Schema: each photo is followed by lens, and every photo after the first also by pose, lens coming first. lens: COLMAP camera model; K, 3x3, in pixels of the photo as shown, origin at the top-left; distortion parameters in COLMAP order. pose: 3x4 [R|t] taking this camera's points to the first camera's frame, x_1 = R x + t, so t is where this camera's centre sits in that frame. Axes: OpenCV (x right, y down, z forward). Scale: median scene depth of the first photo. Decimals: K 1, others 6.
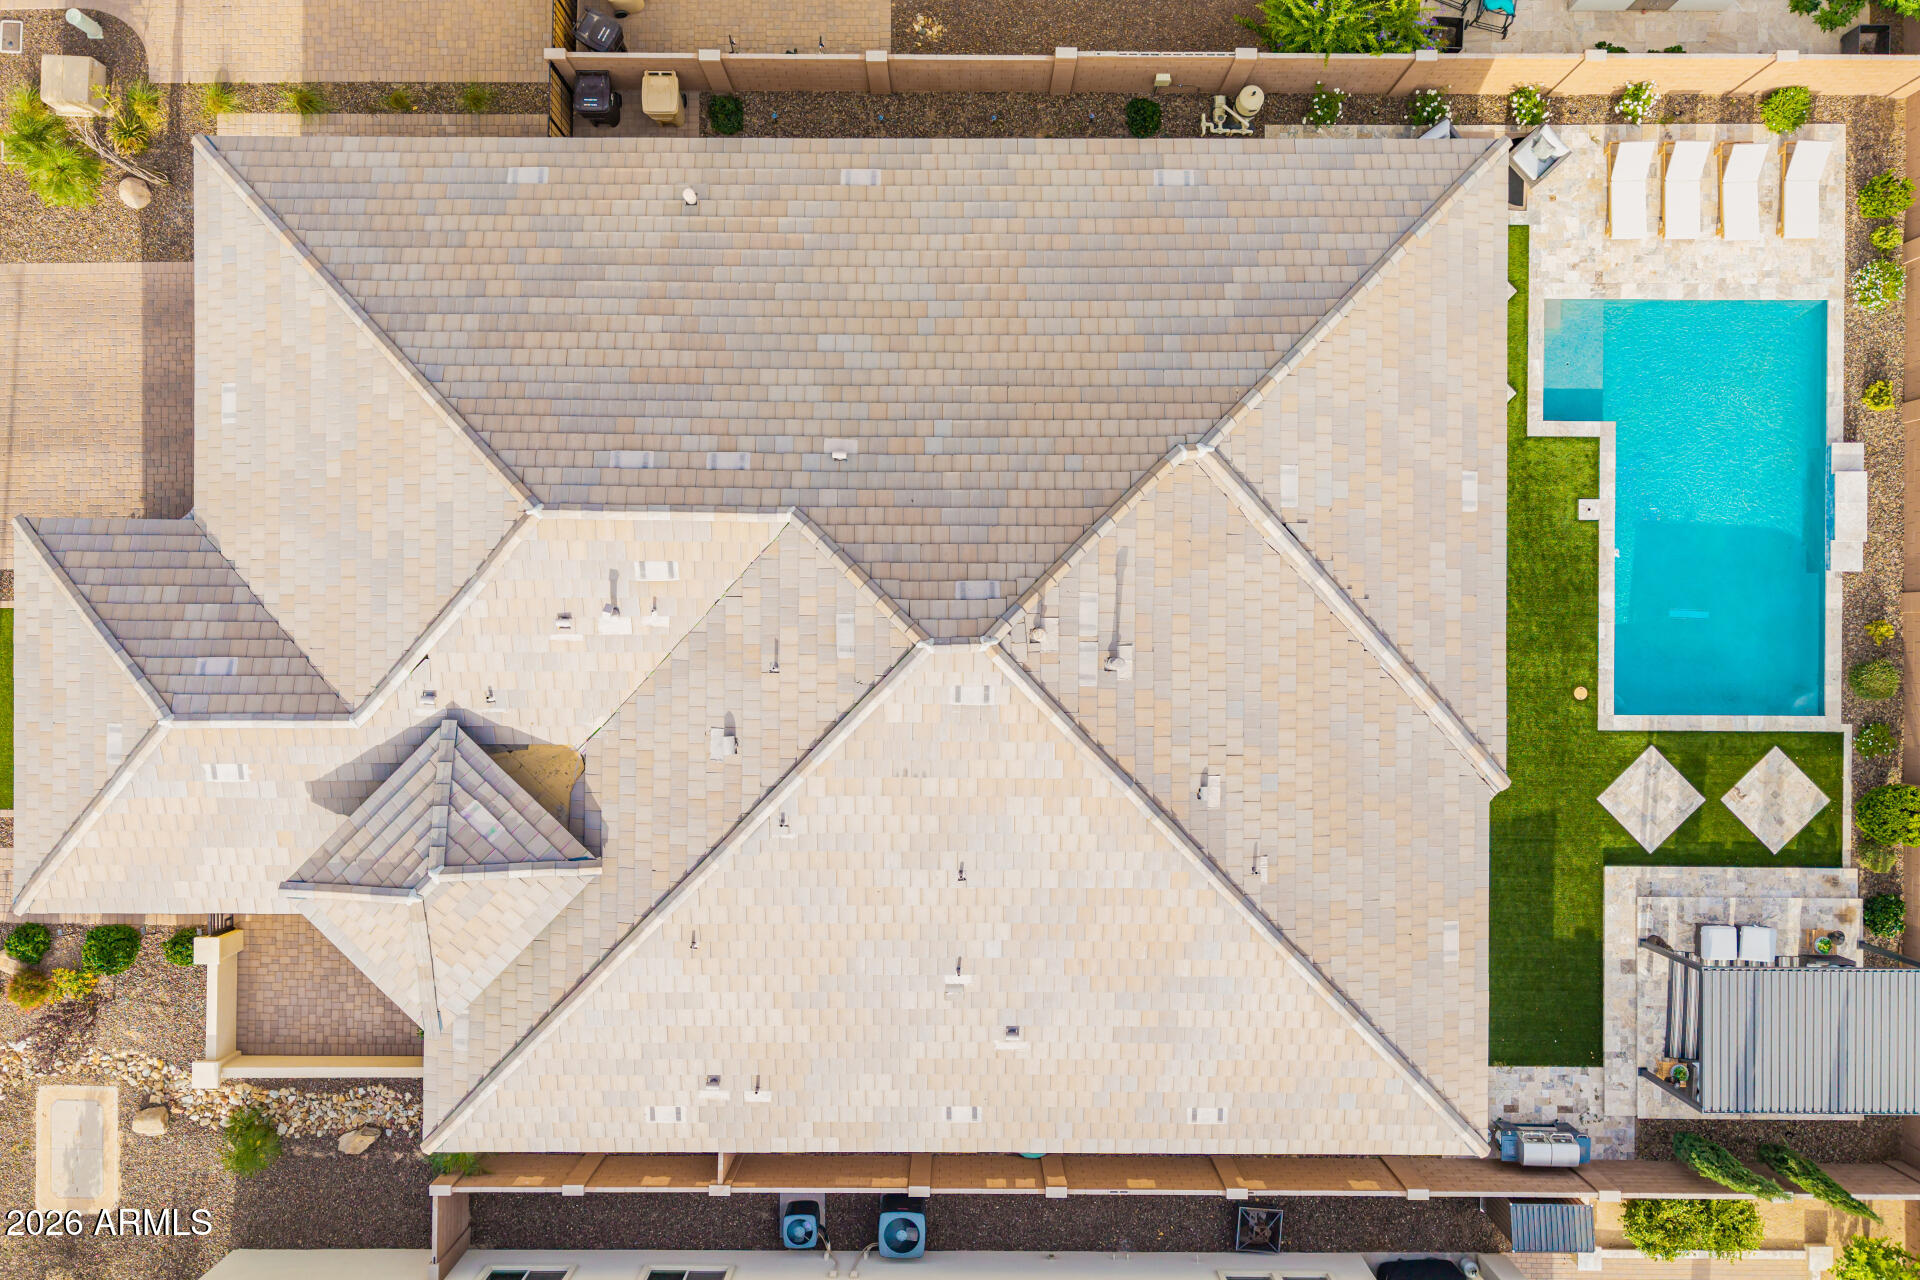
lens RADIAL K [[1518.9, 0, 961.2], [0, 1518.9, 644.0], [0, 0, 1]] dist [0.100846, -0.189878]
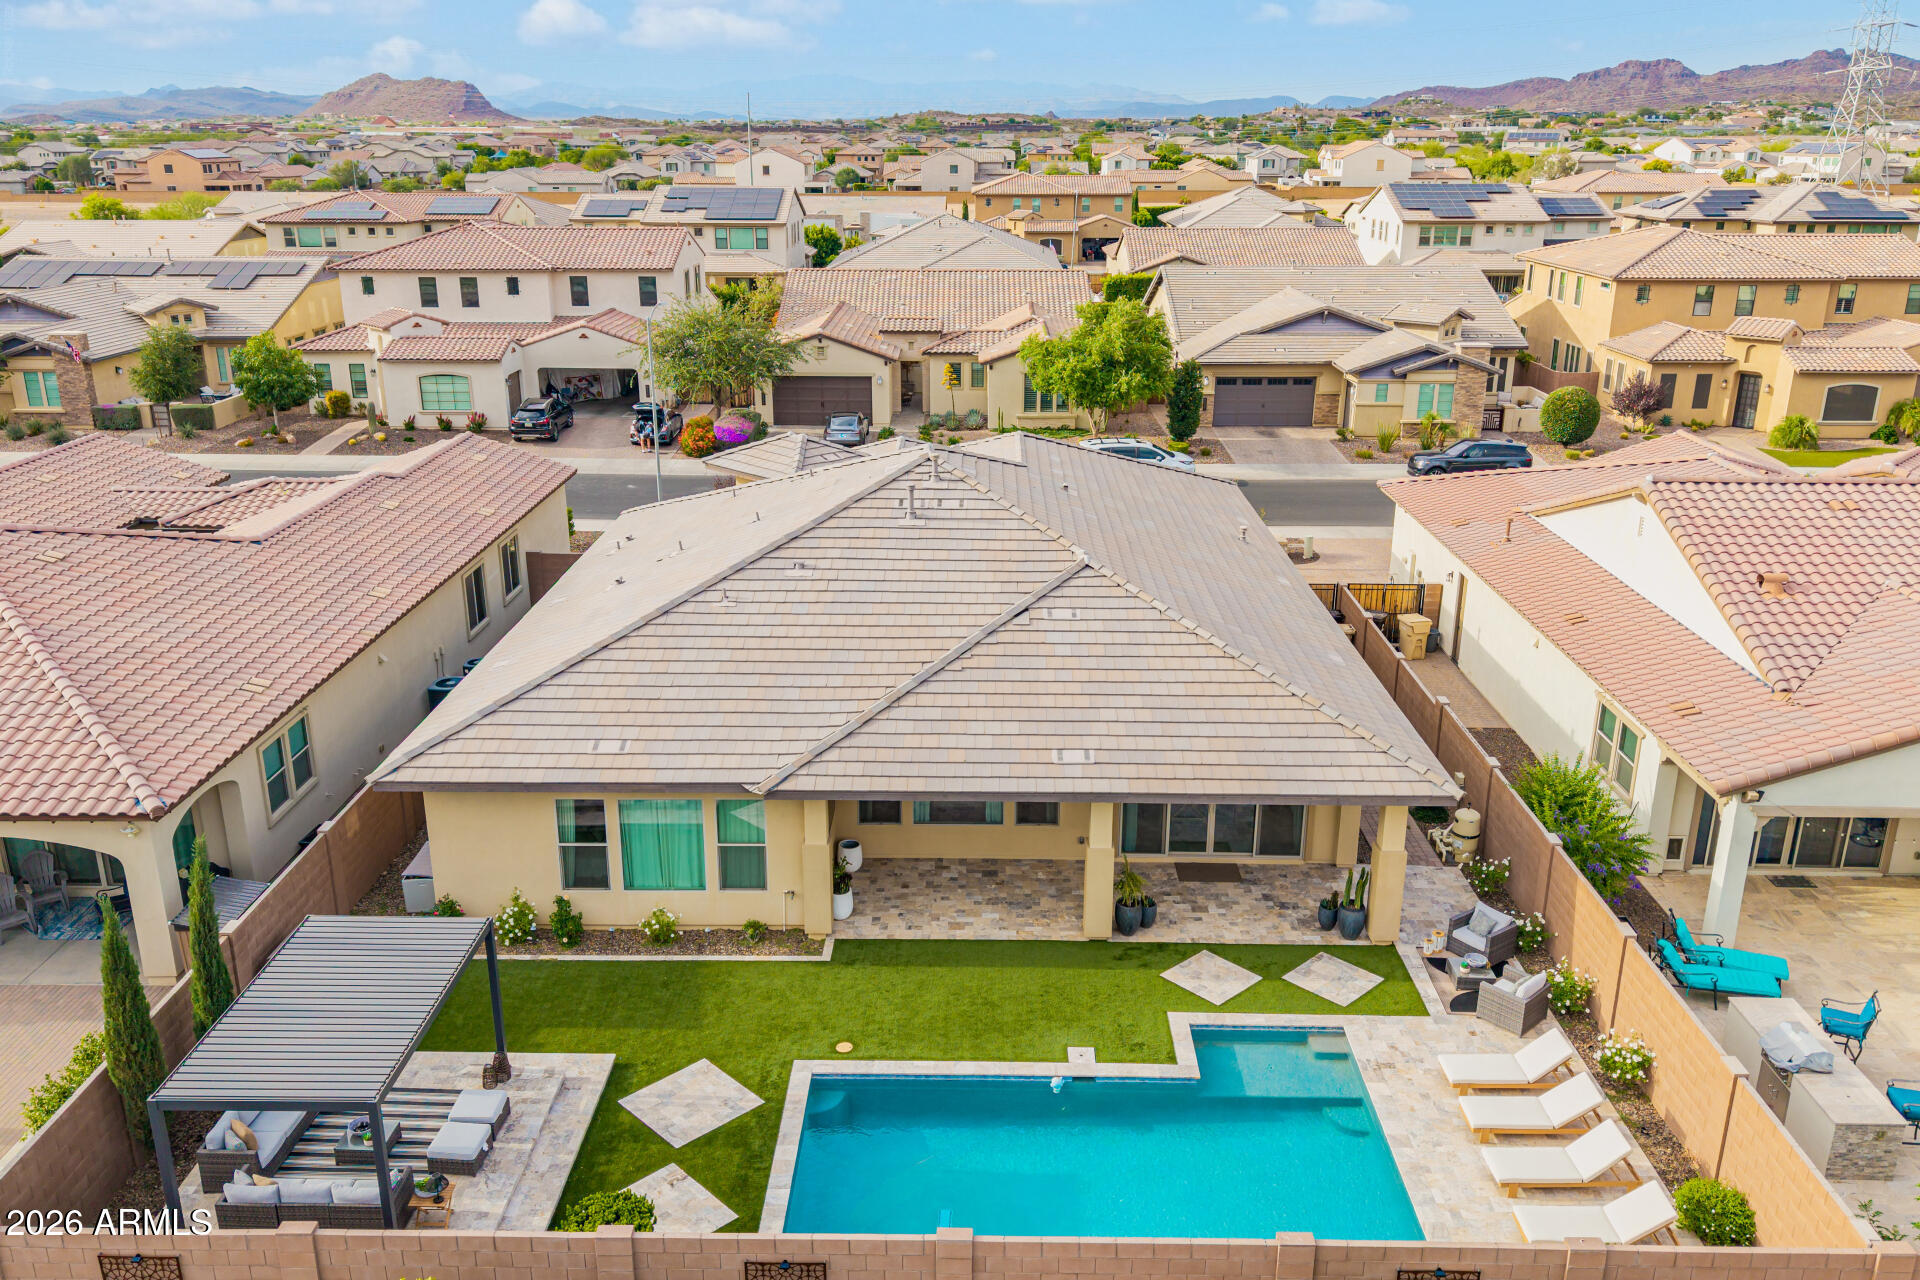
lens RADIAL K [[1533.0, 0, 960.0], [0, 1533.0, 640.0], [0, 0, 1]] dist [0.111468, -0.193301]
pose [[-0.014581, 0.318756, -0.947725, 1.077260], [-0.999716, -0.022524, 0.007805, -0.027760], [-0.018859, 0.947569, 0.318994, 0.553822]]
